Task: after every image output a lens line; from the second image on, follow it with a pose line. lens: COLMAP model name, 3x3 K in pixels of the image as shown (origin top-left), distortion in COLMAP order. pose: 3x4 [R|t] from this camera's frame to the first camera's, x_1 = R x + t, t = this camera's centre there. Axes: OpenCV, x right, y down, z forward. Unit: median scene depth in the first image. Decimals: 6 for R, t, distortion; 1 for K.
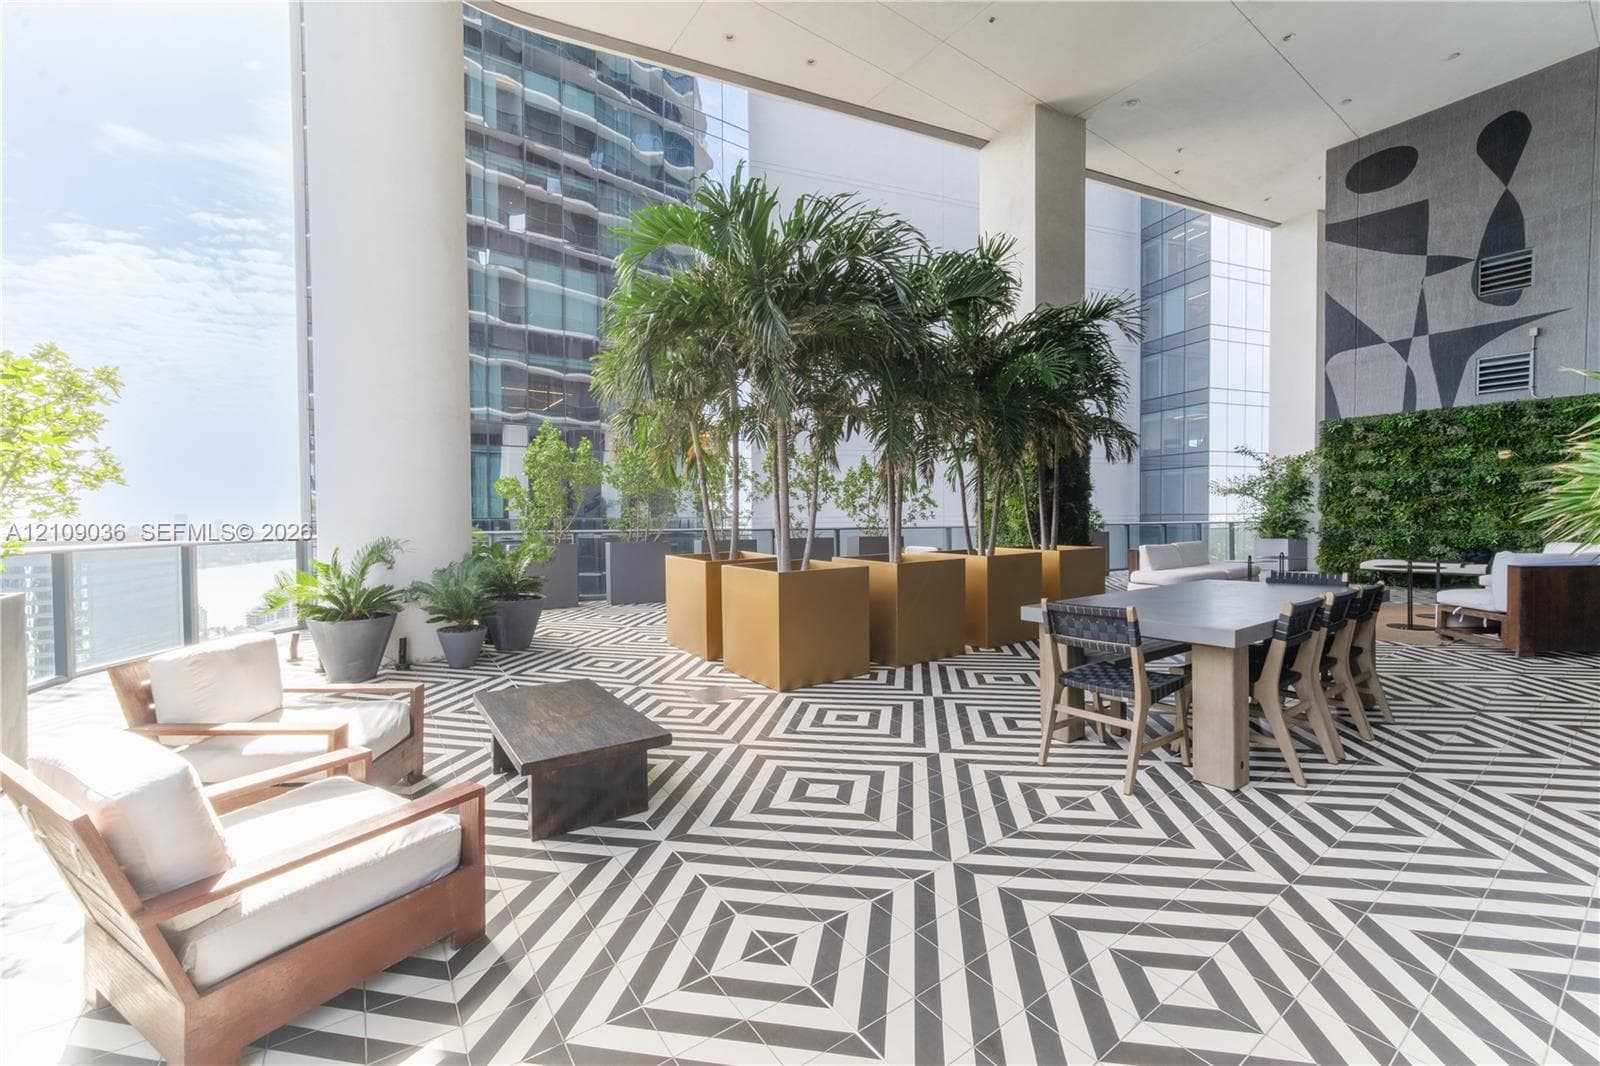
lens RADIAL K [[641.7, 0, 804.9], [0, 641.7, 527.3], [0, 0, 1]] dist [-0.002059, 0.000682]
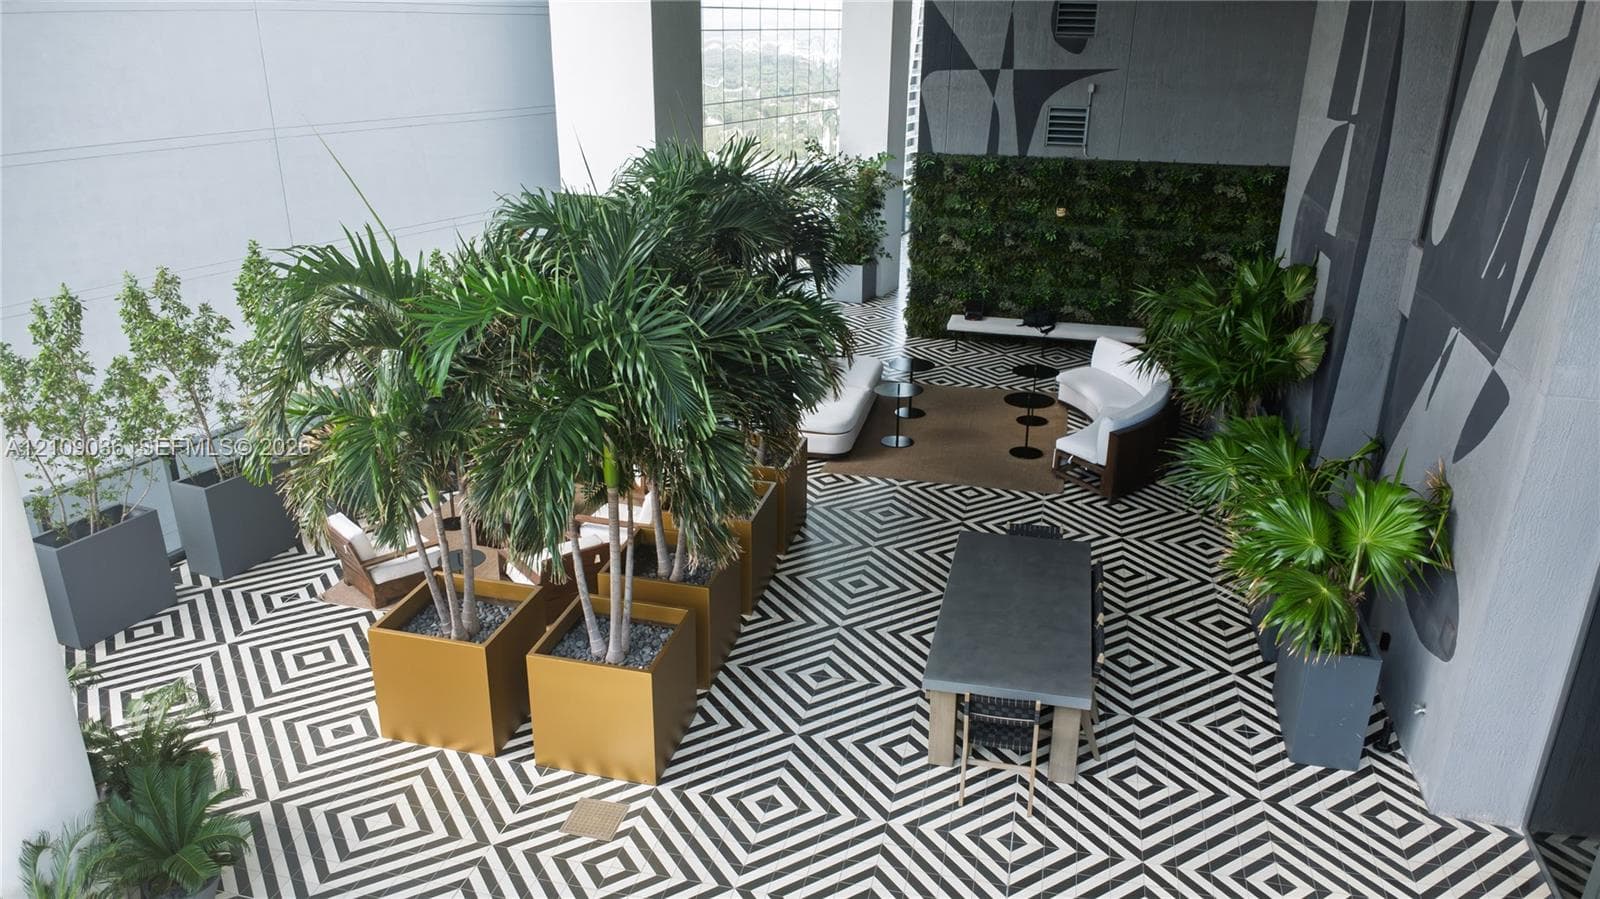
lens RADIAL K [[1130.6, 0, 801.7], [0, 1130.6, 453.1], [0, 0, 1]] dist [0.008597, 0.001455]
pose [[0.750723, -0.231977, 0.618548, -0.370243], [-0.001473, 0.935728, 0.352718, -0.363985], [-0.660615, -0.265705, 0.702131, -0.068490]]
